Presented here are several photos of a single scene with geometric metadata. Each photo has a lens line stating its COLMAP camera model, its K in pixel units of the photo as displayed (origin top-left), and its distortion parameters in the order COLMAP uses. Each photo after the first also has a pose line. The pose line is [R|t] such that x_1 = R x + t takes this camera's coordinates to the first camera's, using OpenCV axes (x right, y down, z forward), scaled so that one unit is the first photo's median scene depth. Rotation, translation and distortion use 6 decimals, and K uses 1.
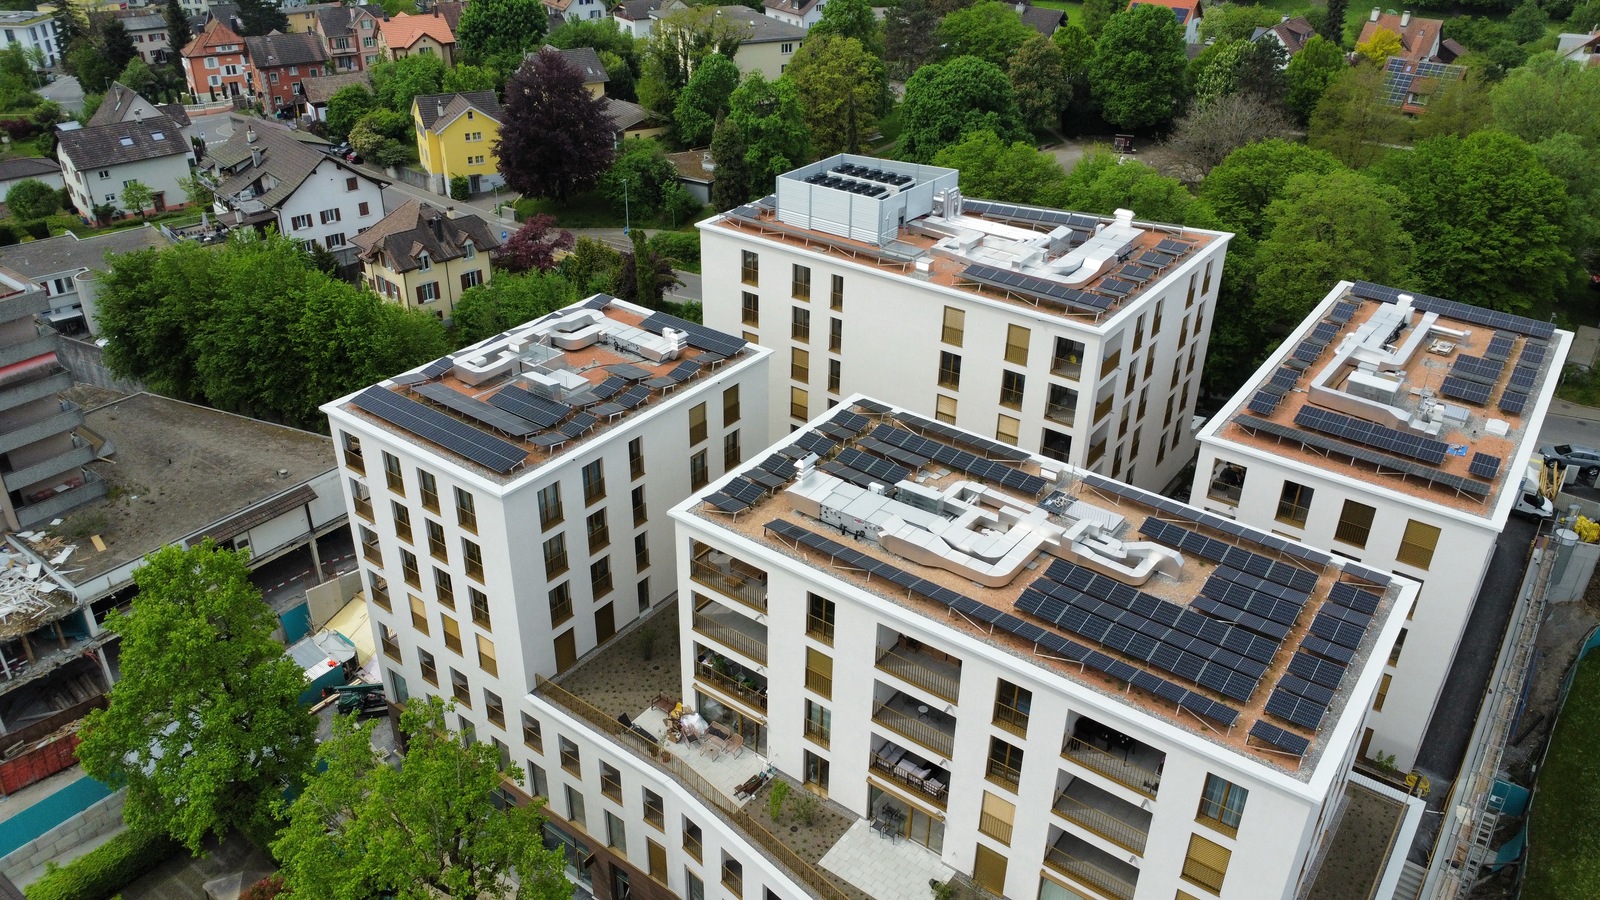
lens RADIAL K [[1164.0, 0, 799.3], [0, 1164.0, 432.7], [0, 0, 1]] dist [-0.025458, -0.012686]
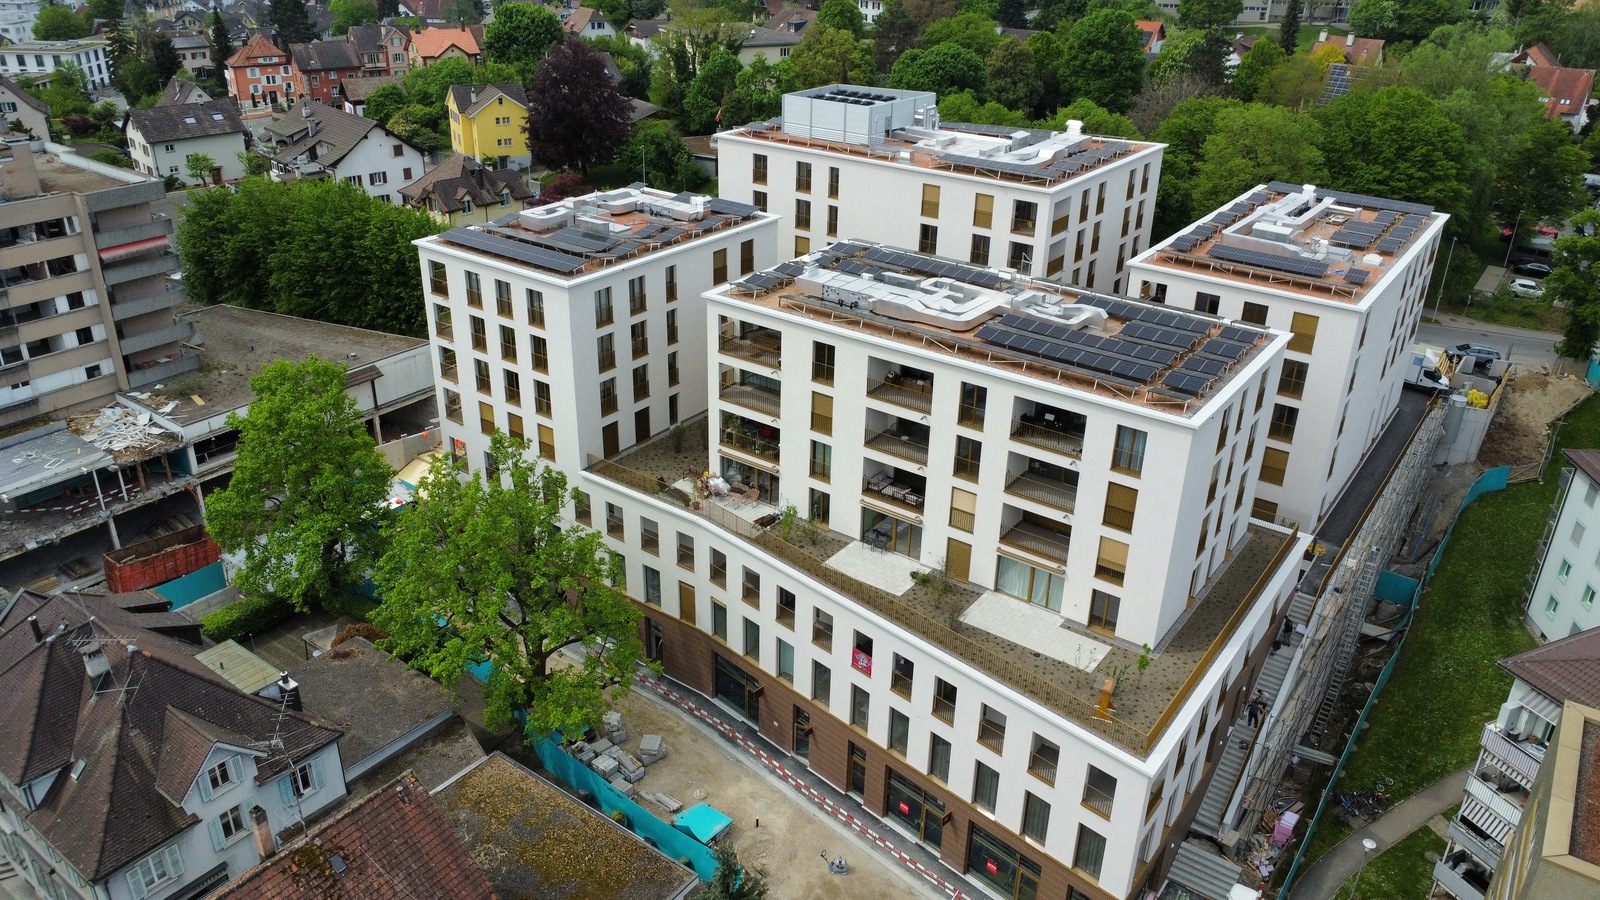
lens RADIAL K [[1164.0, 0, 799.3], [0, 1164.0, 432.7], [0, 0, 1]] dist [-0.025458, -0.012686]
pose [[0.999966, 0.002006, 0.008049, -0.012408], [-0.001530, 0.998271, -0.058766, 0.210710], [-0.008153, 0.058751, 0.998239, -0.179018]]
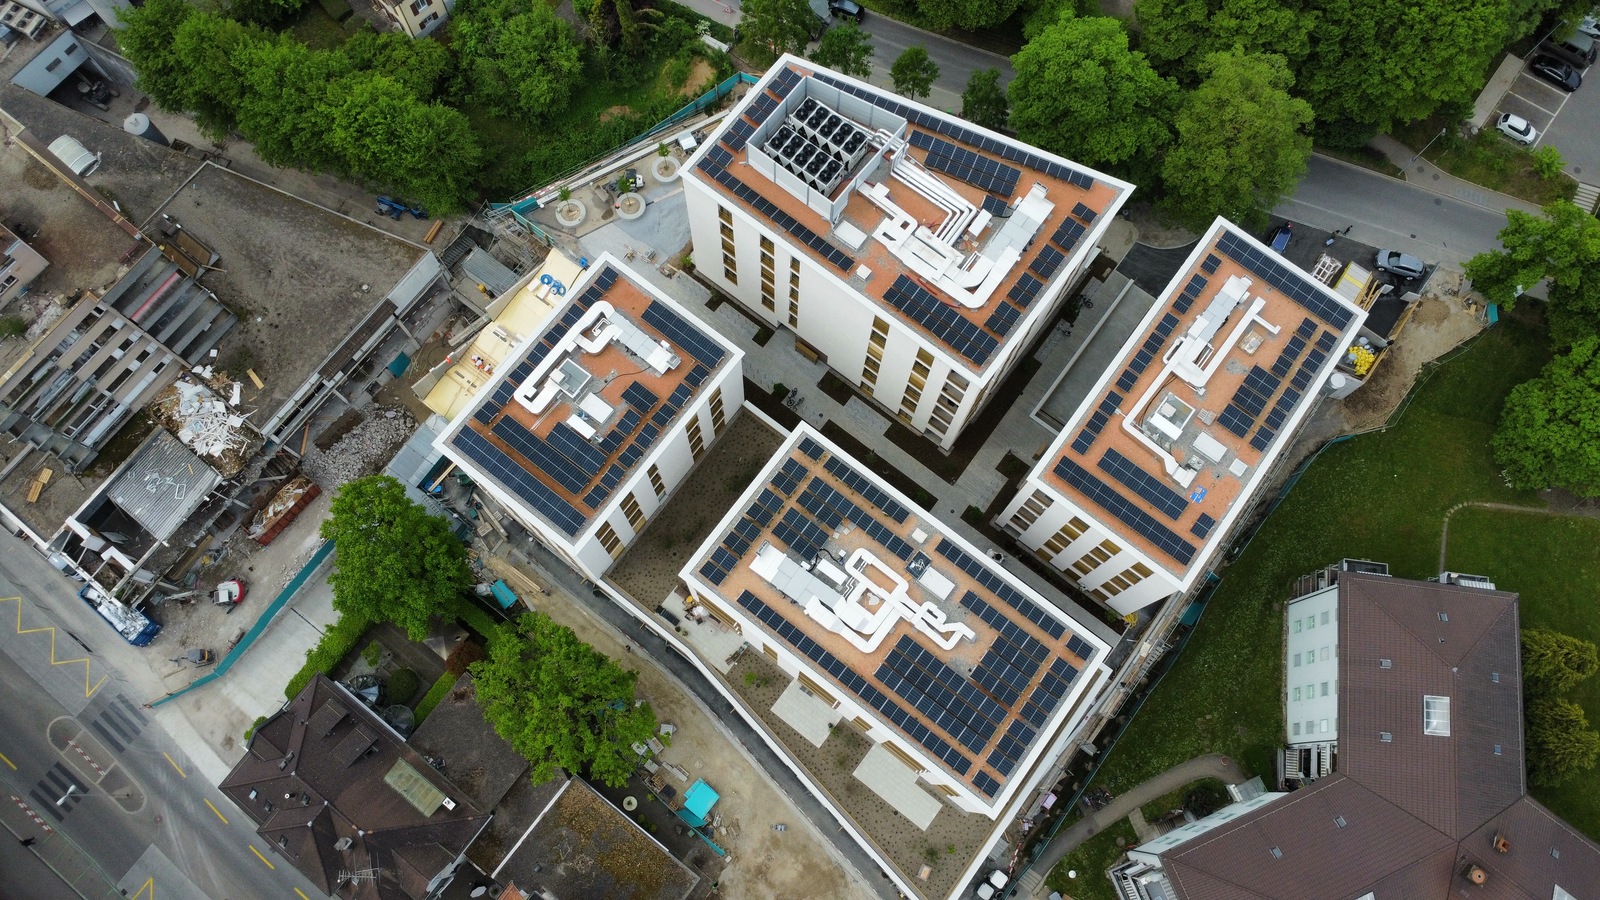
lens RADIAL K [[1166.4, 0, 798.5], [0, 1166.4, 438.6], [0, 0, 1]] dist [-0.004701, -0.061590]
pose [[0.999915, 0.013025, 0.000325, 0.038632], [-0.009458, 0.708492, 0.705656, -0.893482], [0.008961, -0.705599, 0.708555, -0.023291]]
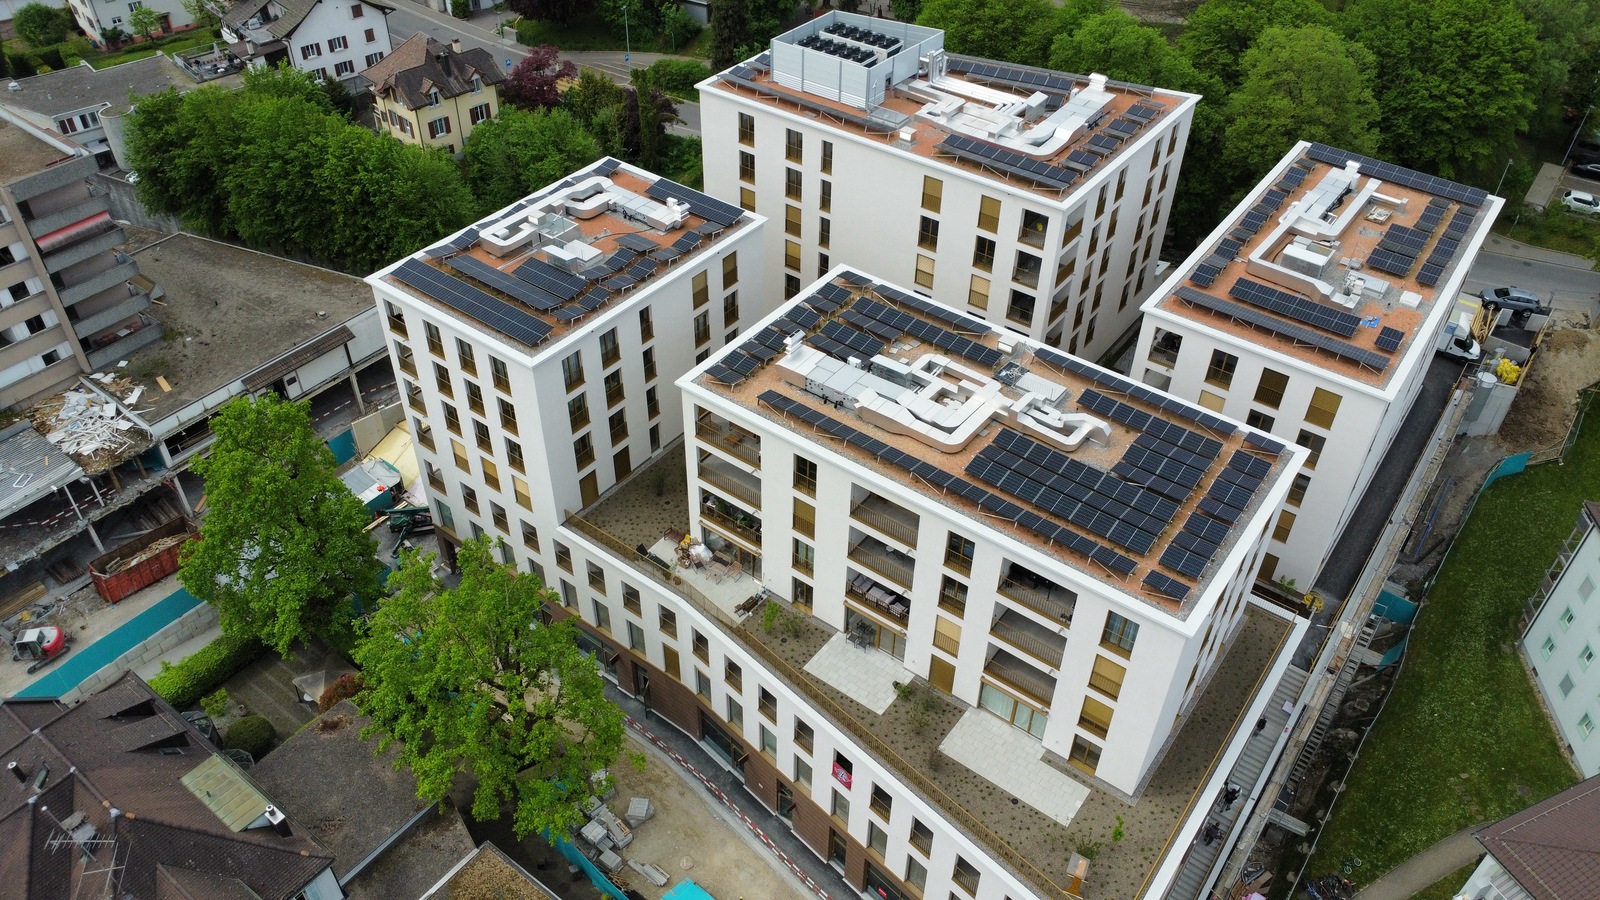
lens RADIAL K [[1166.0, 0, 799.3], [0, 1166.0, 434.8], [0, 0, 1]] dist [-0.027301, -0.007673]
pose [[0.999992, 0.001798, -0.003581, 0.011315], [-0.001084, 0.981742, 0.190215, -0.074123], [0.003858, -0.190210, 0.981736, -0.113728]]
